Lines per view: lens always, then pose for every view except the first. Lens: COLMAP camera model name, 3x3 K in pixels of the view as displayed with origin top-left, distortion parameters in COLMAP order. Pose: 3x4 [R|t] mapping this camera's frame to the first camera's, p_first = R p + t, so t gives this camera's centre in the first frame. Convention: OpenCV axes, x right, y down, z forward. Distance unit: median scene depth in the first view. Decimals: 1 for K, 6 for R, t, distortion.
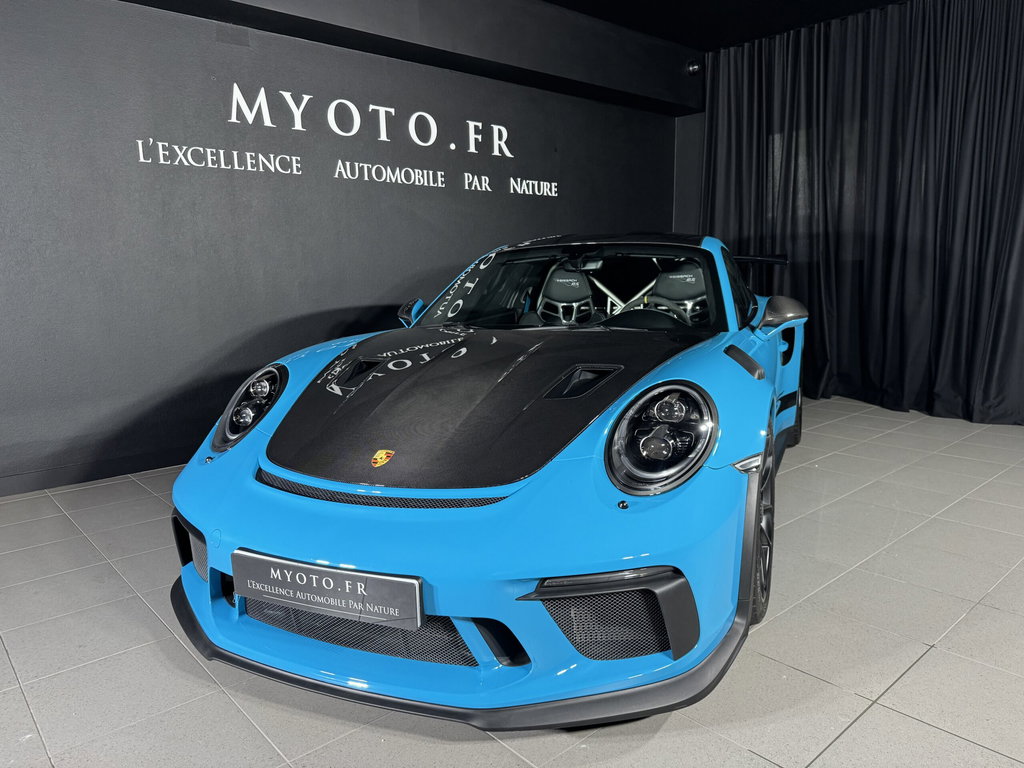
lens RADIAL K [[708.5, 0, 512.0], [0, 708.5, 384.0], [0, 0, 1]] dist [0.093419, -0.148613]
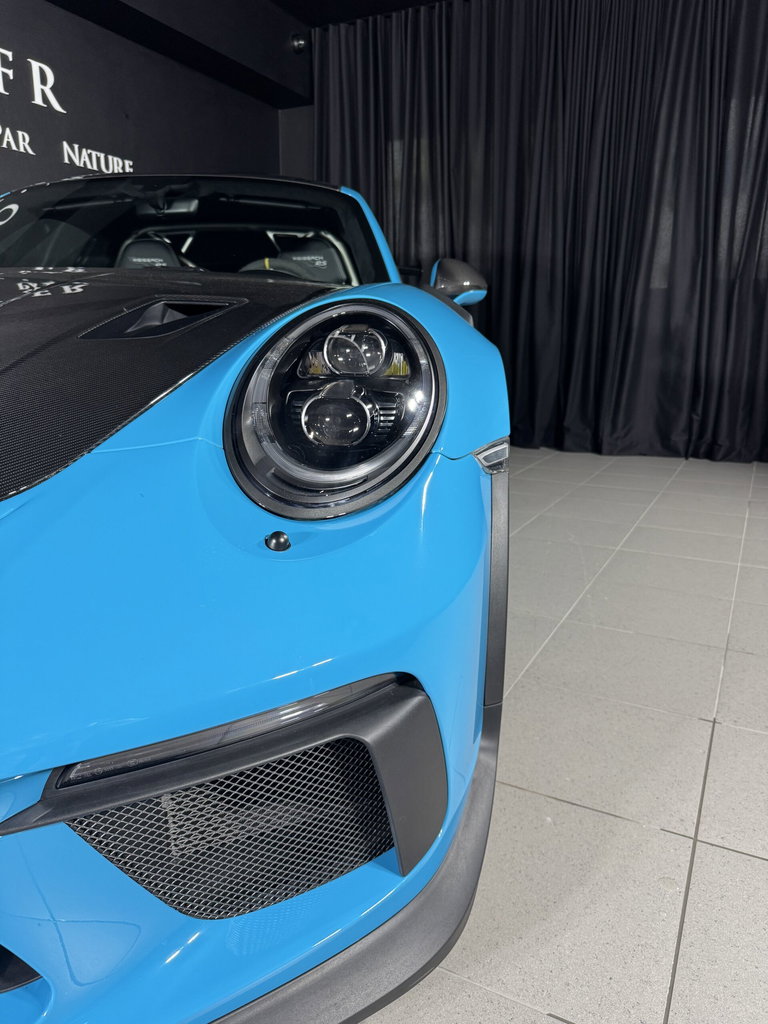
lens RADIAL K [[751.0, 0, 384.0], [0, 751.0, 512.0], [0, 0, 1]] dist [0.005319, -0.011015]
pose [[0.936517, -0.060615, 0.345342, 0.020723], [0.032367, 0.995683, 0.086989, 0.036824], [-0.349124, -0.070289, 0.934437, 0.181570]]
